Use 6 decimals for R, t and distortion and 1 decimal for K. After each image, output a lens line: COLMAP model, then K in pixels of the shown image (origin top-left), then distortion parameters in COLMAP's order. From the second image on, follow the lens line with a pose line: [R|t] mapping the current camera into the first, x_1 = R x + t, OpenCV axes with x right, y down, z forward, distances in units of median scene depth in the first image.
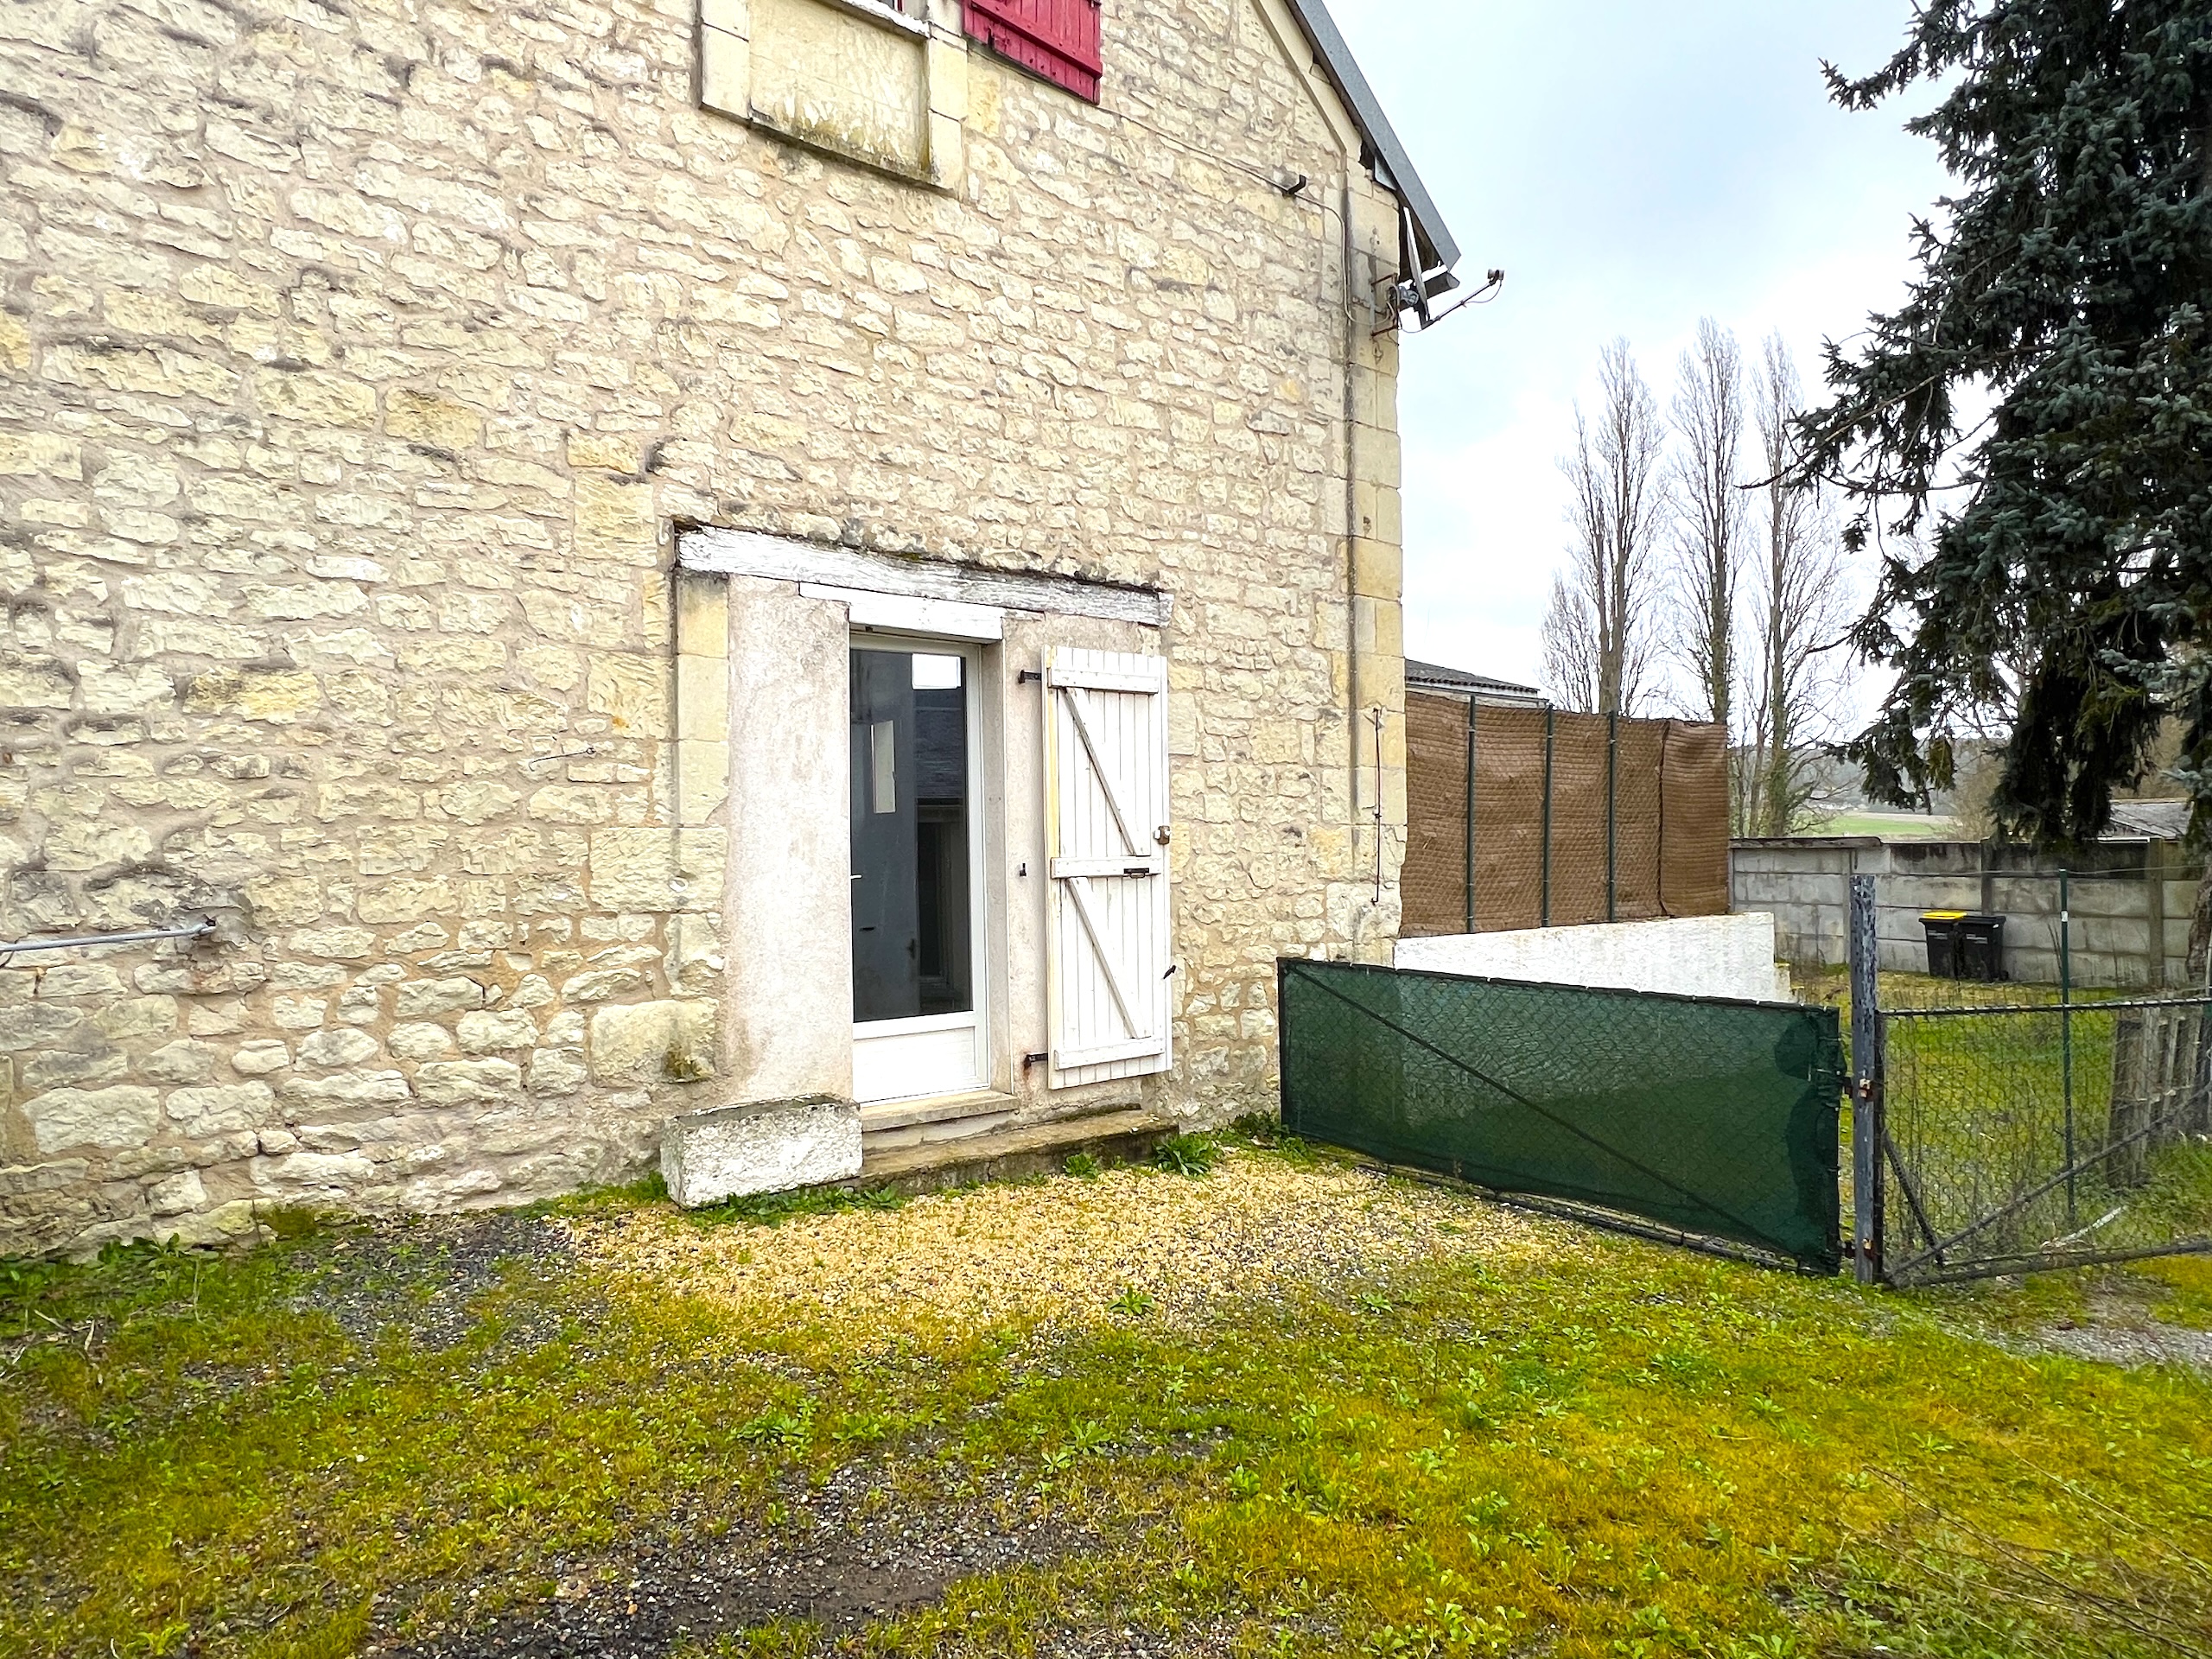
lens RADIAL K [[1257.4, 0, 1092.5], [0, 1257.4, 844.9], [0, 0, 1]] dist [0.004334, -0.001924]
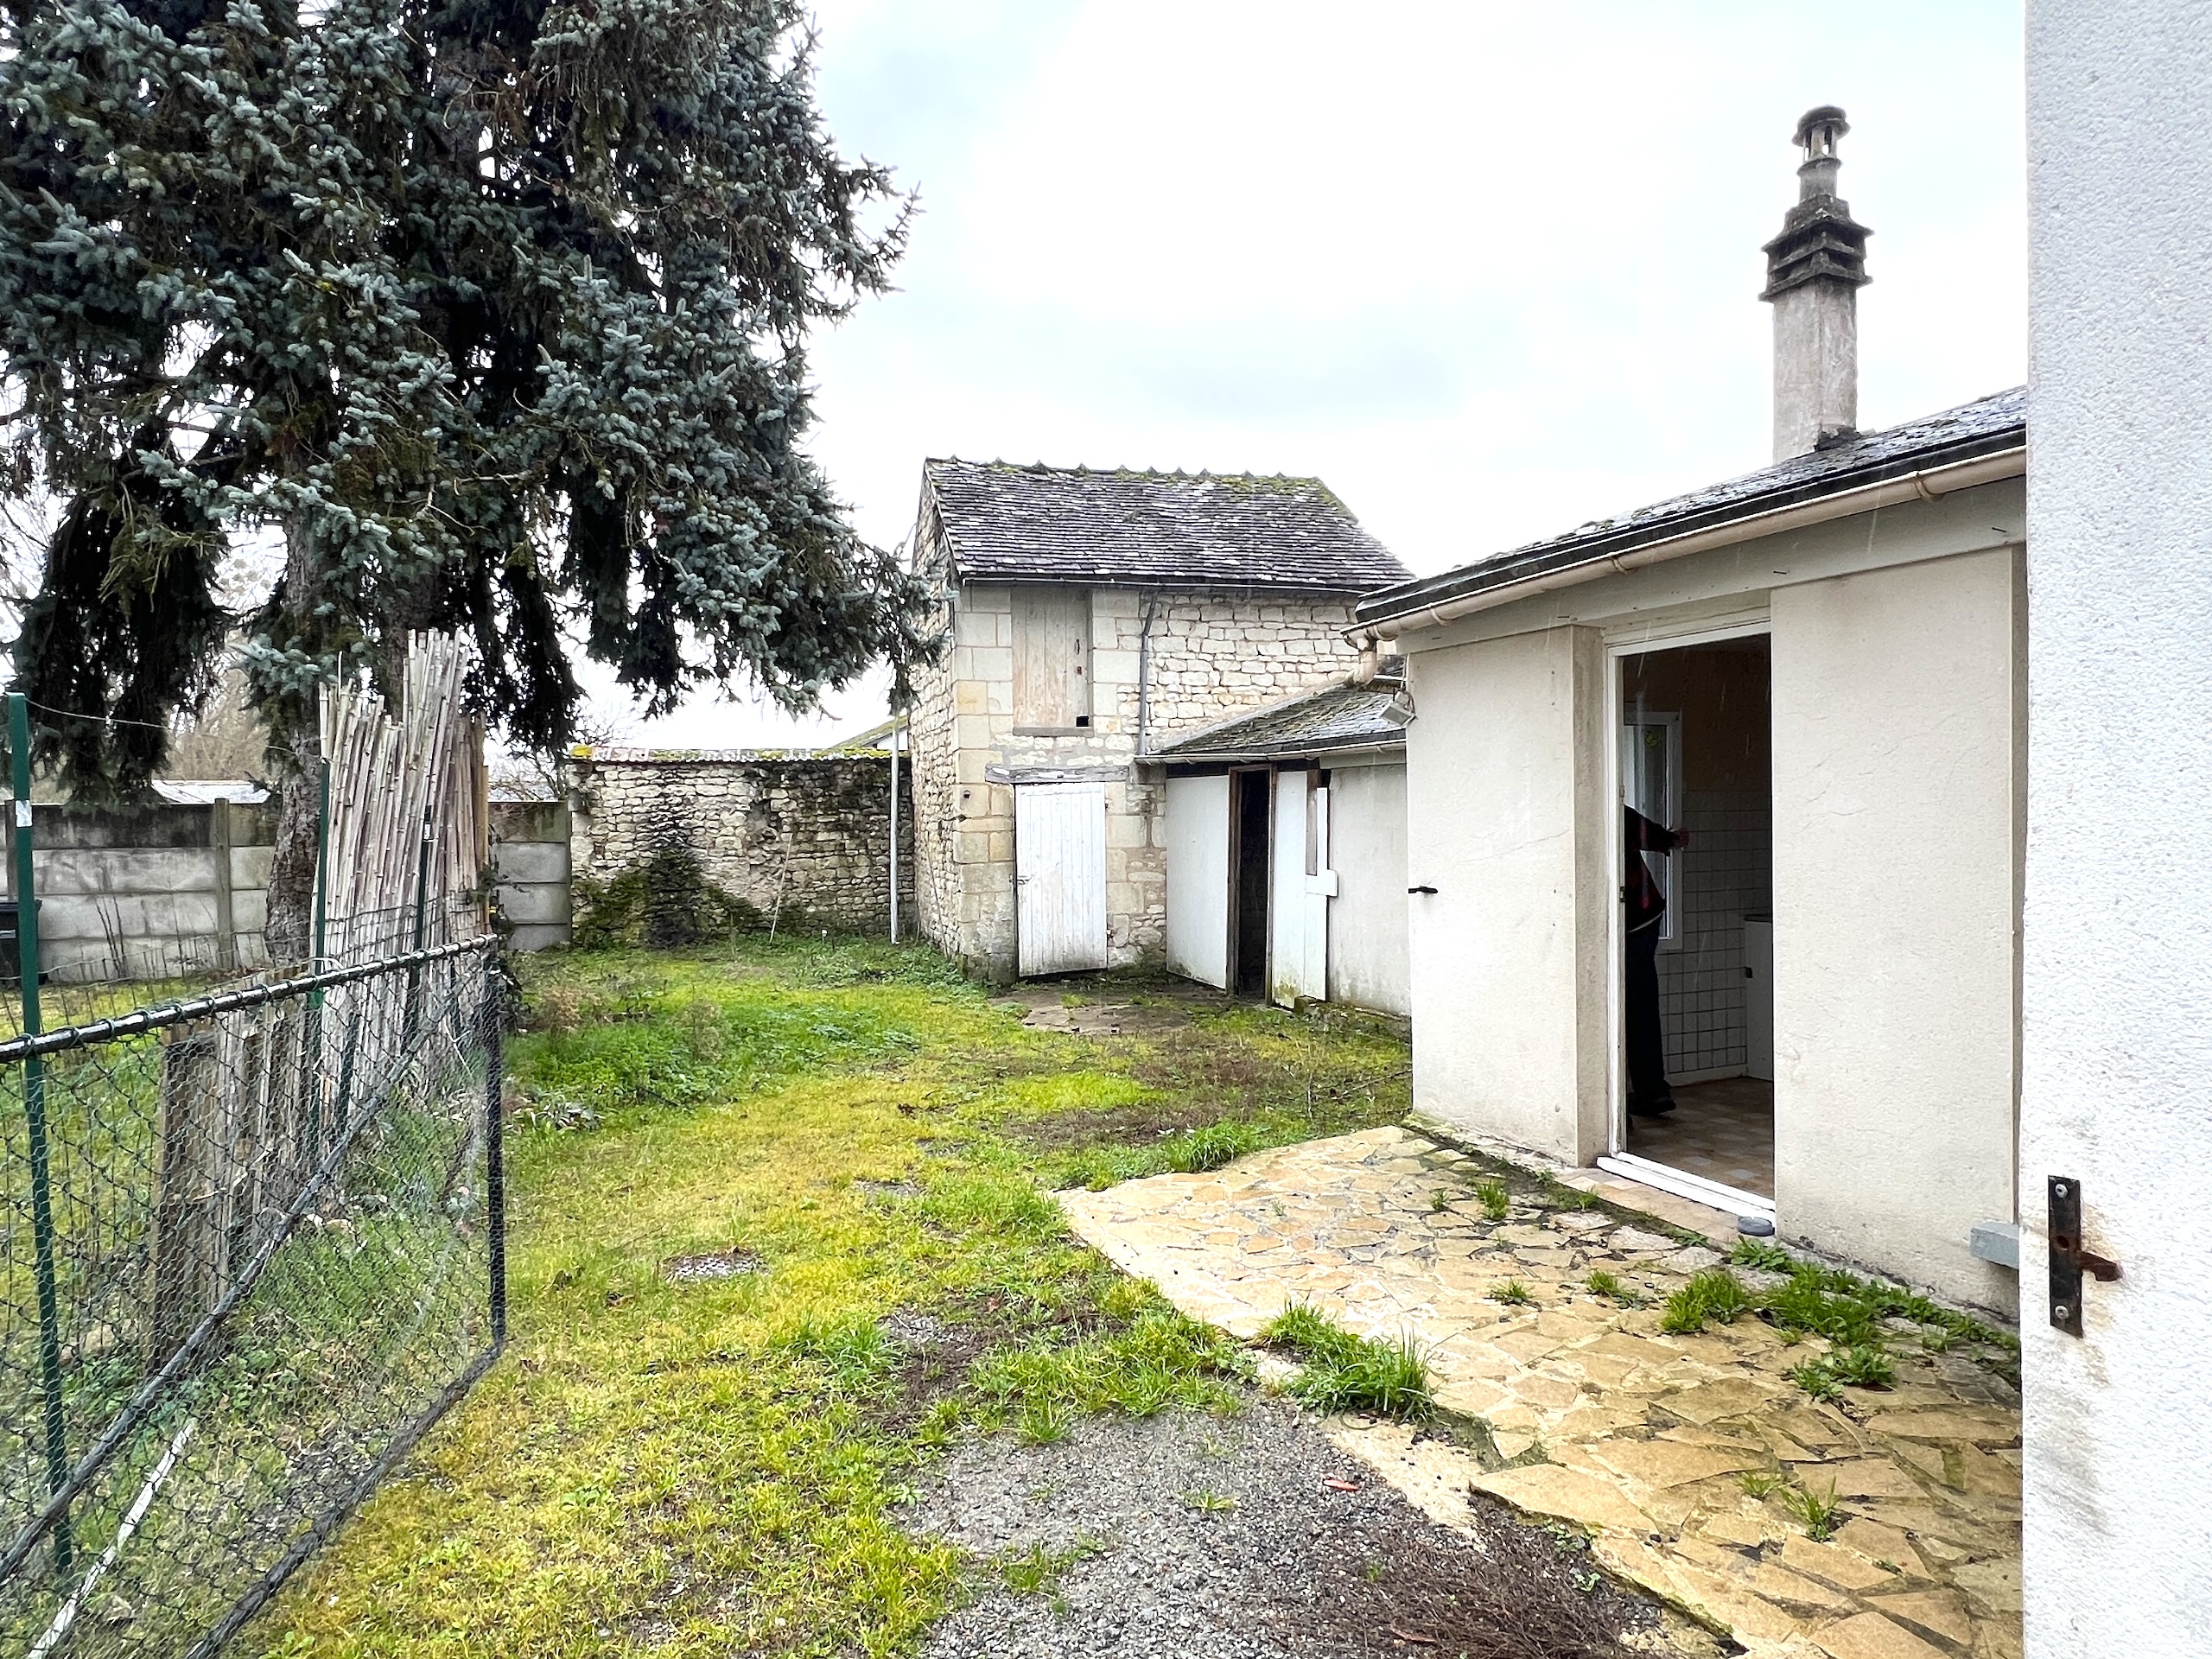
lens RADIAL K [[1257.4, 0, 1092.5], [0, 1257.4, 844.9], [0, 0, 1]] dist [0.004334, -0.001924]
pose [[0.260097, -0.016771, 0.965437, 0.468563], [0.012594, 0.999823, 0.013976, 0.062897], [-0.965500, 0.008524, 0.260262, 0.564674]]
